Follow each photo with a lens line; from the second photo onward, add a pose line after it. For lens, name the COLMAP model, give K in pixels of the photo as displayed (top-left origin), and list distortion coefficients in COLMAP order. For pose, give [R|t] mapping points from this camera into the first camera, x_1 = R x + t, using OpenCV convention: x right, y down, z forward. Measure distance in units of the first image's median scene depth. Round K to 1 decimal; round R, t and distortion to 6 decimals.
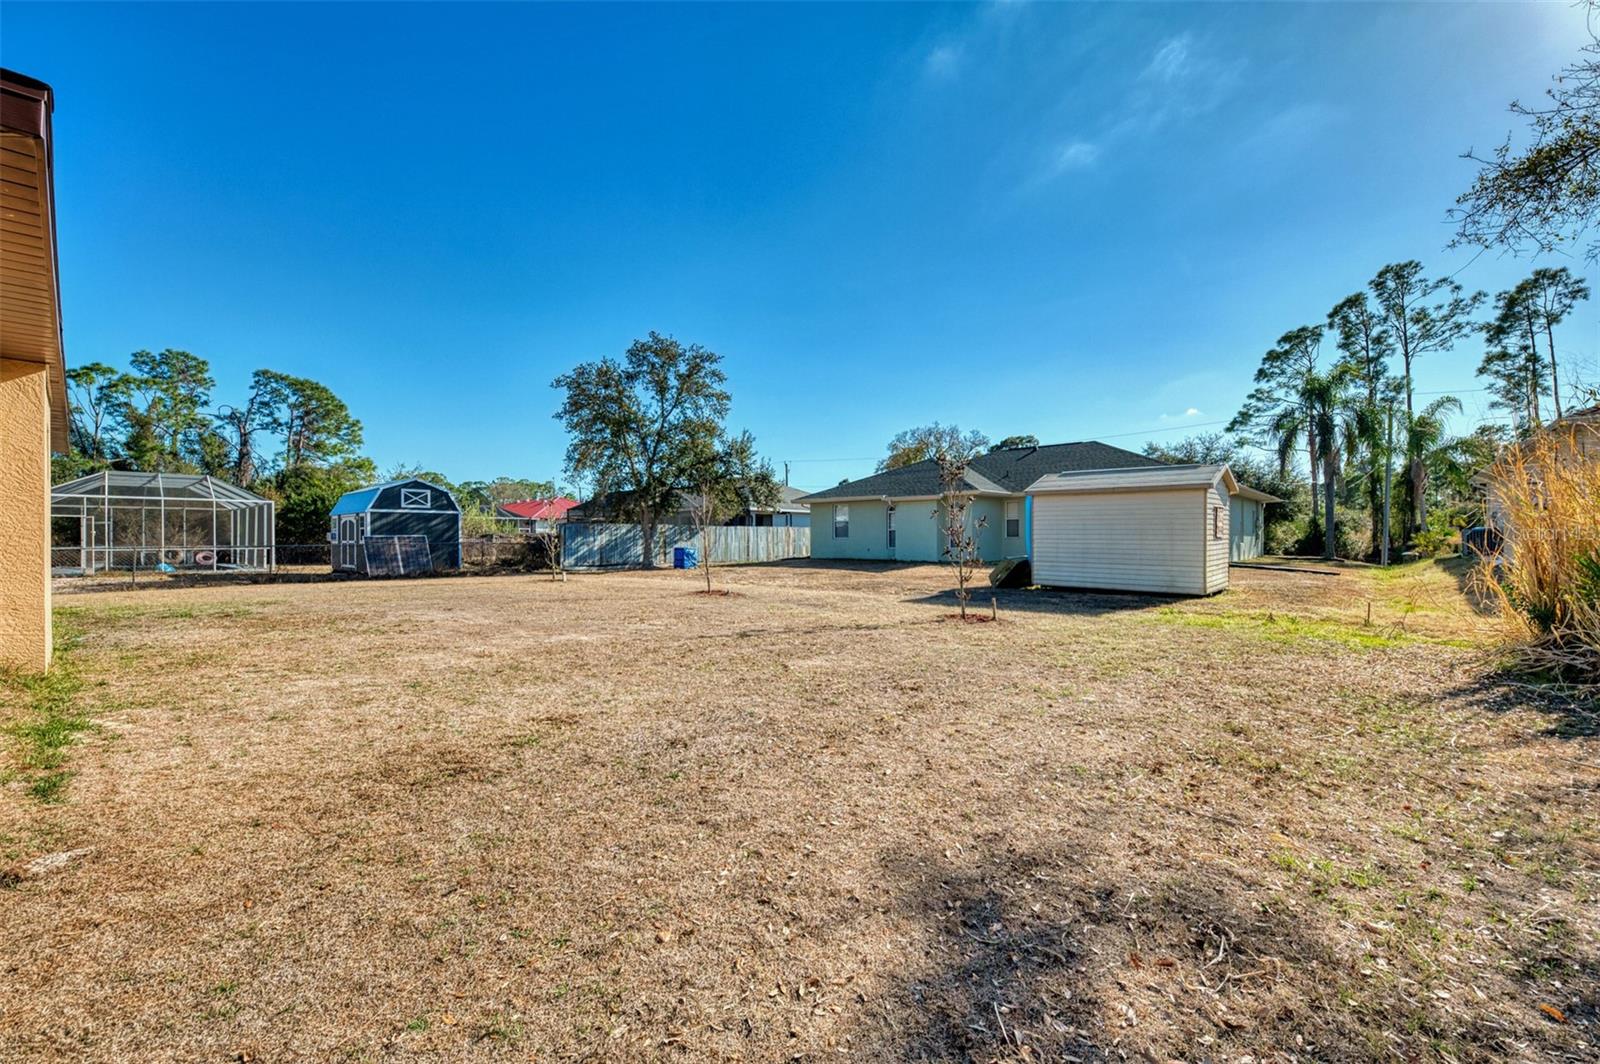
lens RADIAL K [[681.1, 0, 800.0], [0, 681.1, 532.0], [0, 0, 1]] dist [0.000289, -0.000754]
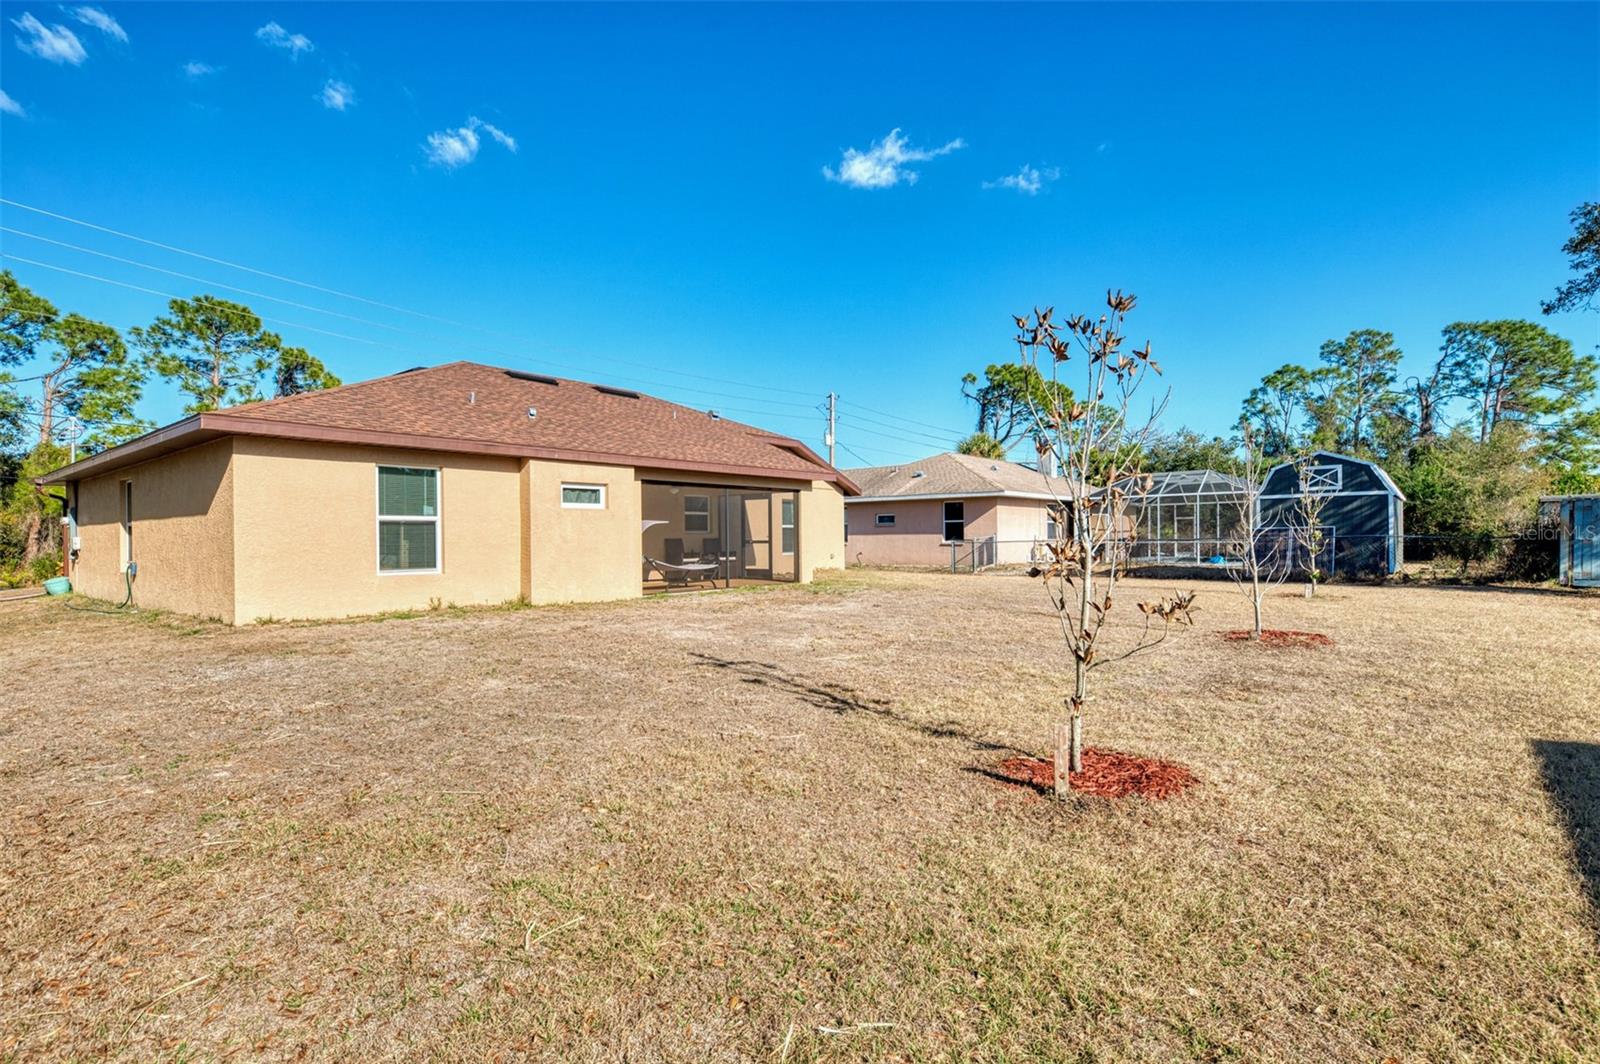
lens RADIAL K [[788.9, 0, 800.0], [0, 788.9, 532.0], [0, 0, 1]] dist [0.000097, 0.000246]
pose [[0.003762, -0.005776, -0.999976, 0.168119], [0.020368, 0.999776, -0.005699, 0.002596], [0.999785, -0.020346, 0.003879, 0.212704]]
